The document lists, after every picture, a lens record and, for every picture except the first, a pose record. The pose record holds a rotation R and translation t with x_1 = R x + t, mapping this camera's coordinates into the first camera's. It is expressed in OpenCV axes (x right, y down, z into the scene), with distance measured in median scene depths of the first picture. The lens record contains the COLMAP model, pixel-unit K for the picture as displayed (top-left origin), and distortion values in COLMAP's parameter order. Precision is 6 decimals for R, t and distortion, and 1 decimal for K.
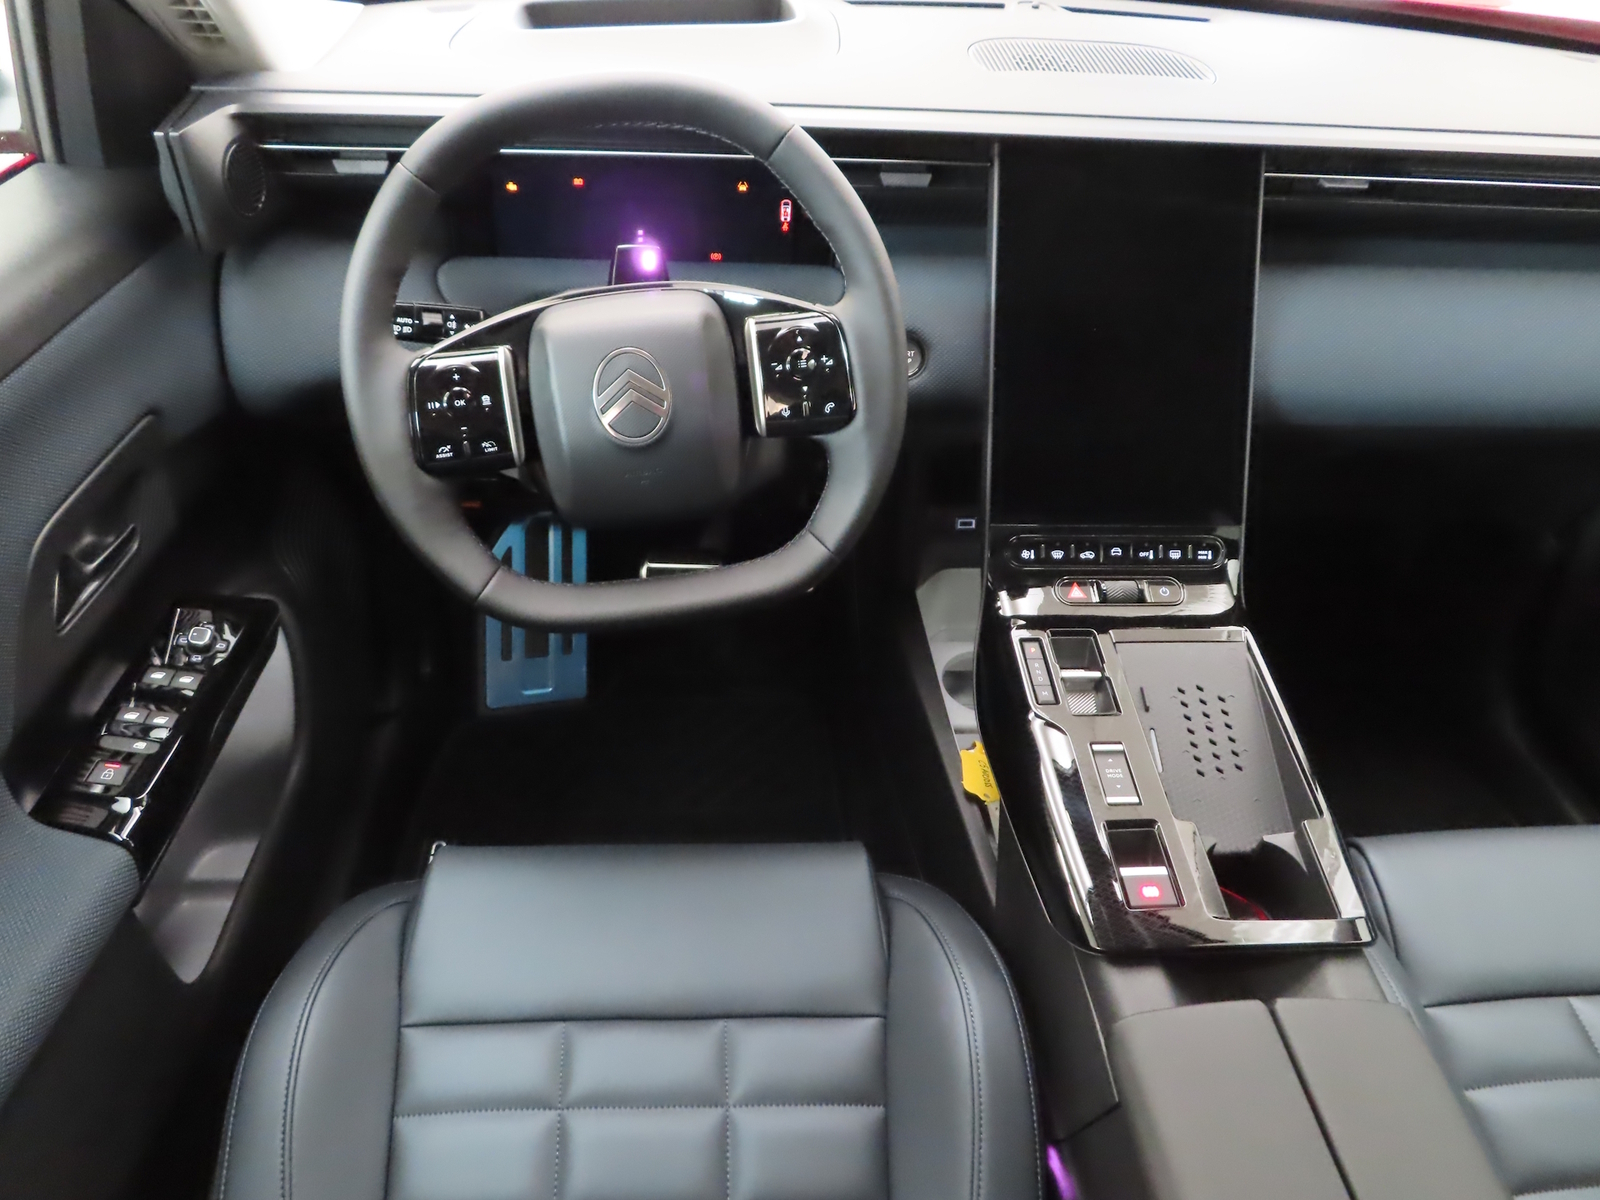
lens RADIAL K [[1073.9, 0, 800.0], [0, 1073.9, 600.0], [0, 0, 1]] dist [-0.005861, 0.000327]
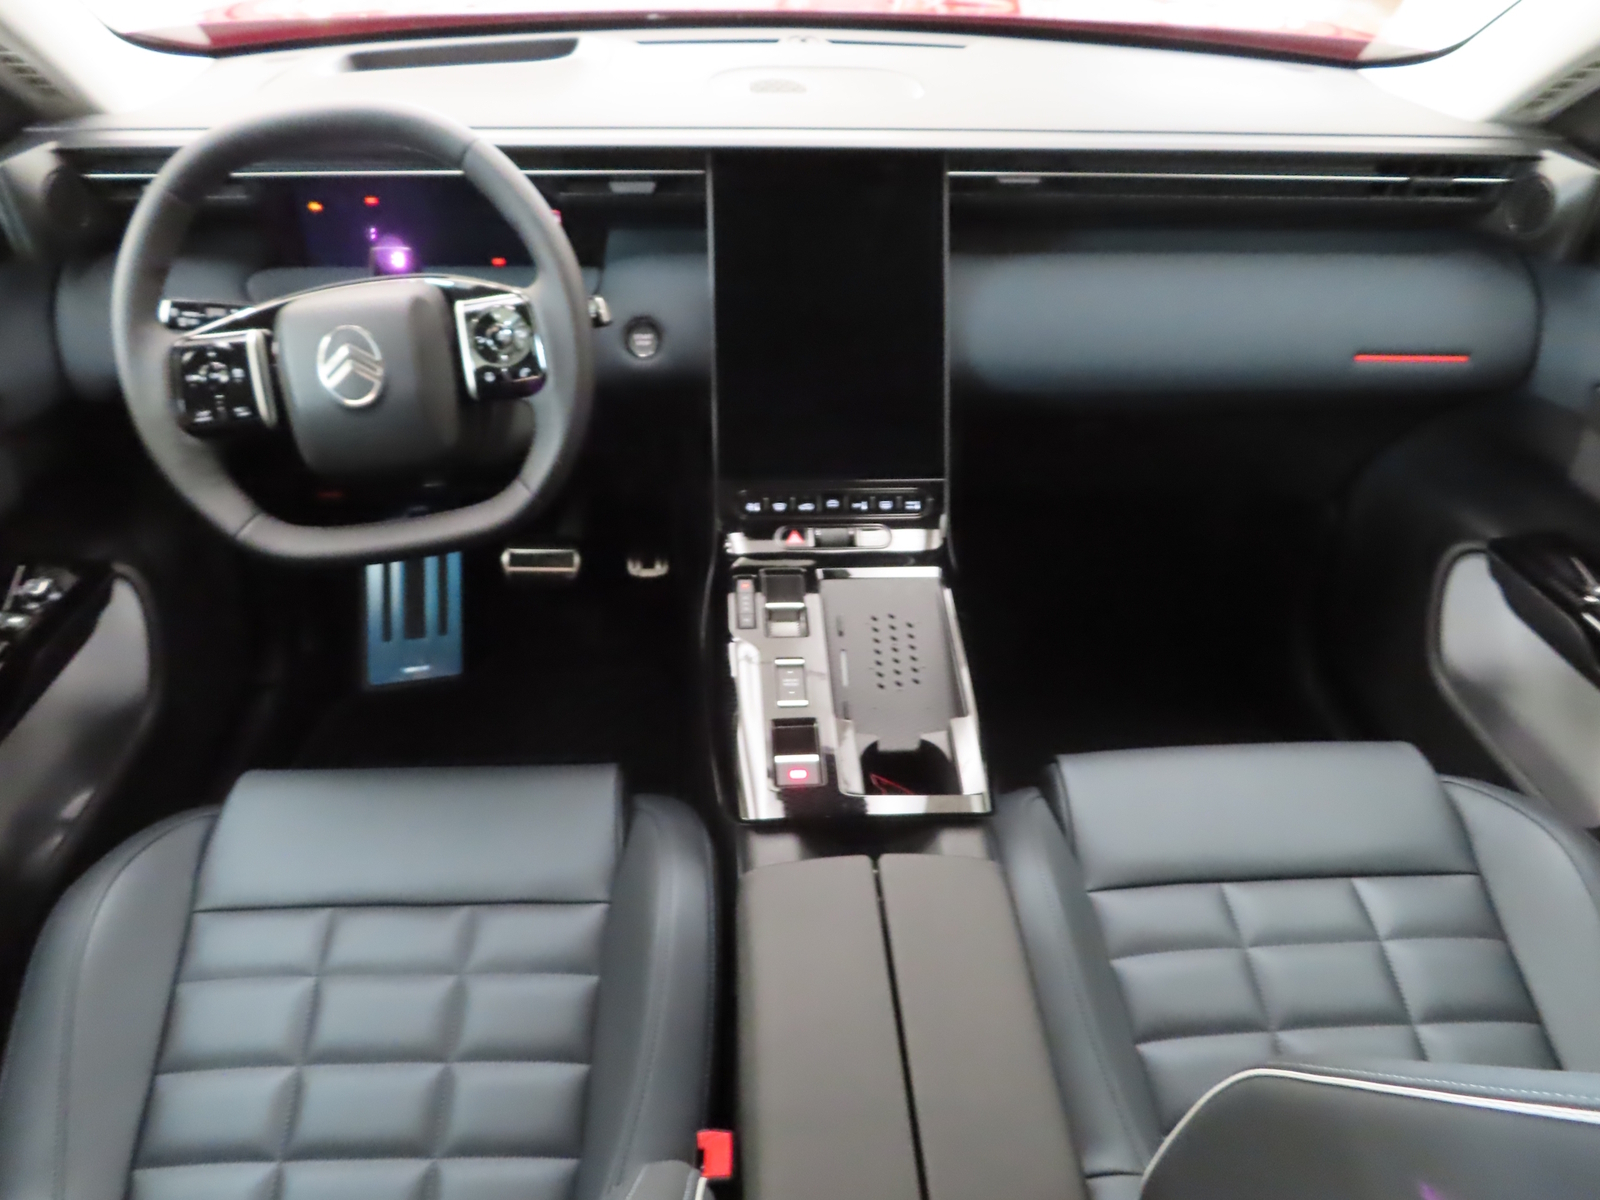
lens RADIAL K [[1073.9, 0, 800.0], [0, 1073.9, 600.0], [0, 0, 1]] dist [-0.005861, 0.000327]
pose [[0.999378, -0.020151, -0.028957, 0.321507], [0.019134, 0.999206, -0.034960, 0.107397], [0.029638, 0.034384, 0.998969, -0.156226]]
